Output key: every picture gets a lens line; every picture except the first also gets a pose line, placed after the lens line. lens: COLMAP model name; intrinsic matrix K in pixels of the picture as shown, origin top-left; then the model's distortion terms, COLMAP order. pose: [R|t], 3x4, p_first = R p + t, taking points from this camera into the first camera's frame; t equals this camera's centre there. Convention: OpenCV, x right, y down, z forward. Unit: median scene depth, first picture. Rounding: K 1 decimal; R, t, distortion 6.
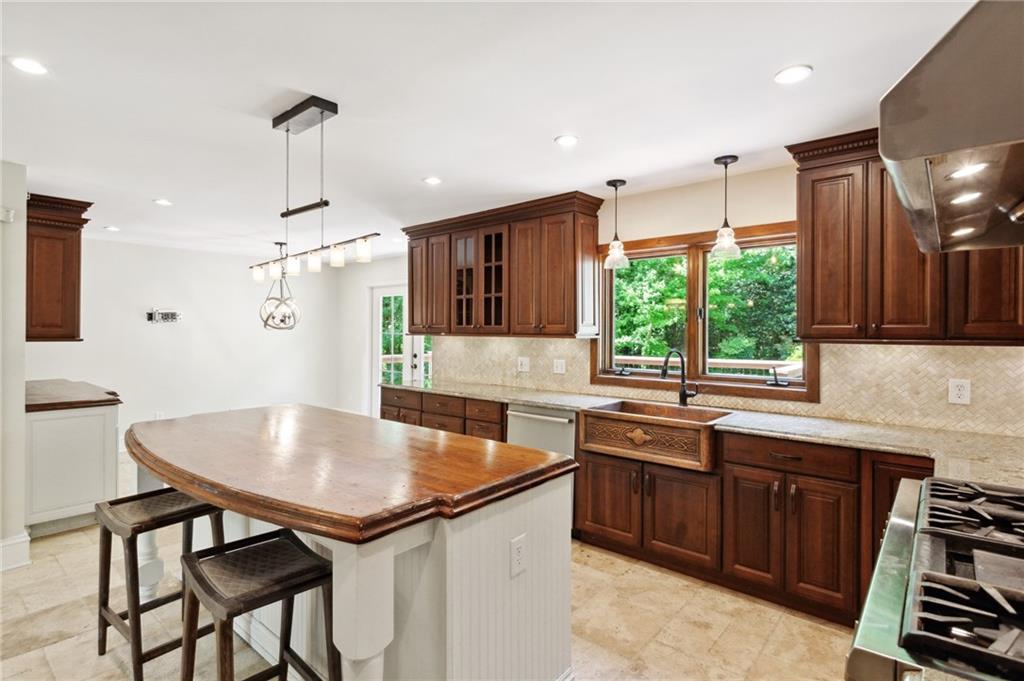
lens RADIAL K [[507.8, 0, 513.2], [0, 507.8, 329.9], [0, 0, 1]] dist [0.004920, -0.002128]
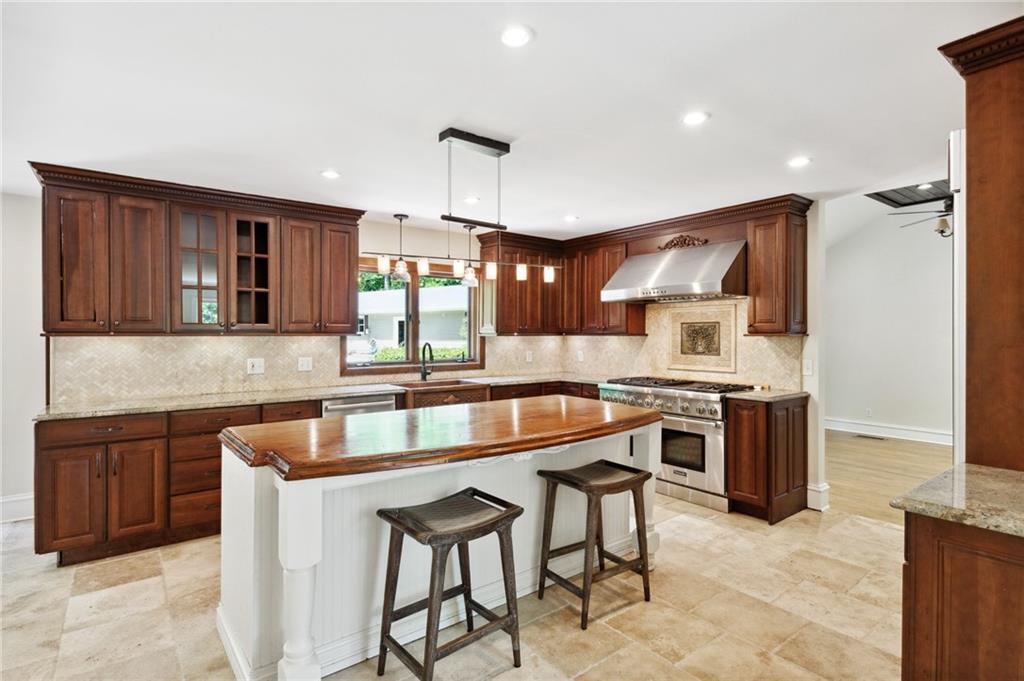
lens RADIAL K [[507.8, 0, 512.0], [0, 507.8, 342.2], [0, 0, 1]] dist [0.004920, -0.002128]
pose [[0.210075, -0.021472, 0.977449, -0.862475], [0.000077, 0.999759, 0.021946, 0.004534], [-0.977685, -0.004535, 0.210026, 0.379484]]
